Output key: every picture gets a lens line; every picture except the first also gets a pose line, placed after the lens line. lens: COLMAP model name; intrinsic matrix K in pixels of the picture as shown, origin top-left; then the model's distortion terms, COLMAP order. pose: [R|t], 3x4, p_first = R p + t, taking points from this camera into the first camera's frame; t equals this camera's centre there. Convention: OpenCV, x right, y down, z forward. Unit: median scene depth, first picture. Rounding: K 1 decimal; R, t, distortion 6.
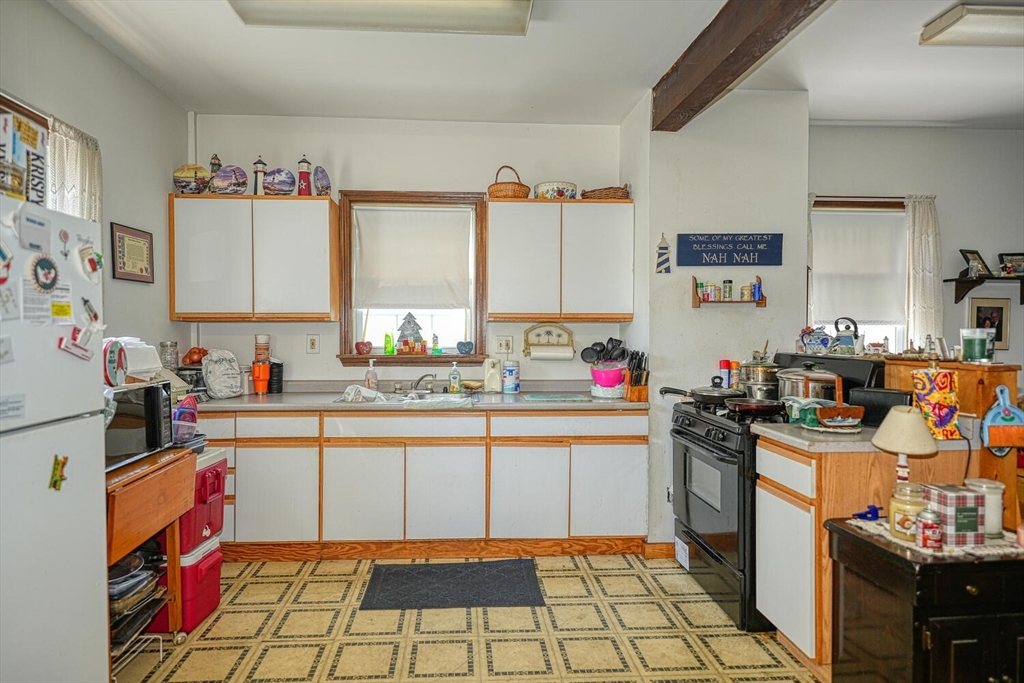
lens RADIAL K [[574.9, 0, 503.2], [0, 574.9, 338.6], [0, 0, 1]] dist [0.015938, -0.001228]
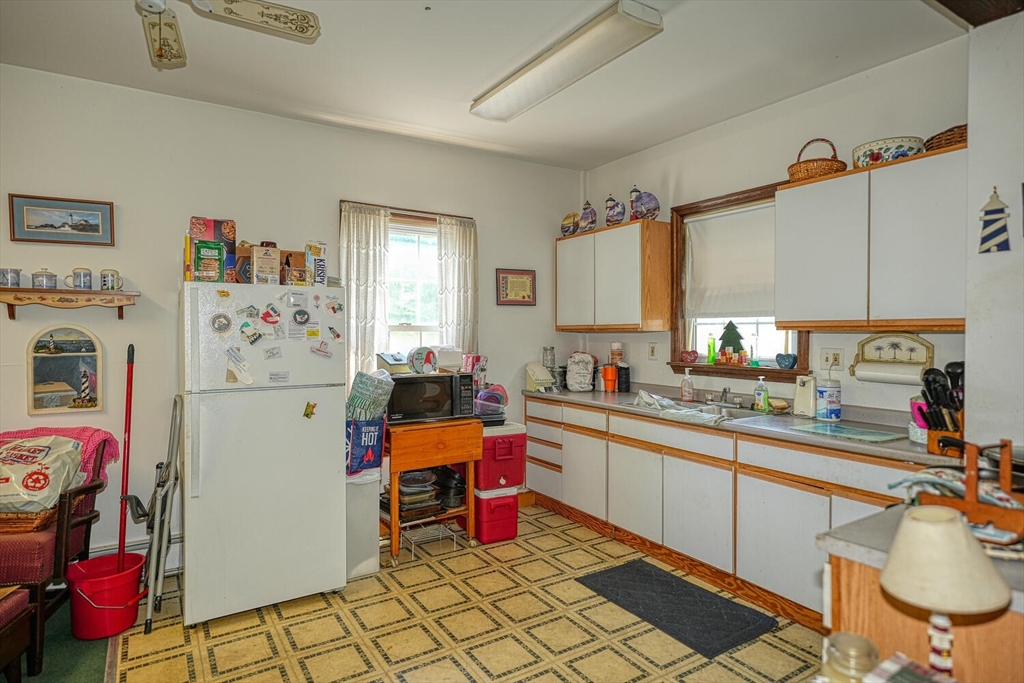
lens RADIAL K [[574.9, 0, 503.2], [0, 574.9, 338.6], [0, 0, 1]] dist [0.015938, -0.001228]
pose [[0.474397, 0.009737, -0.880257, 0.550148], [-0.011145, 0.999925, 0.005055, -0.019012], [0.880241, 0.007412, 0.474470, 0.241383]]
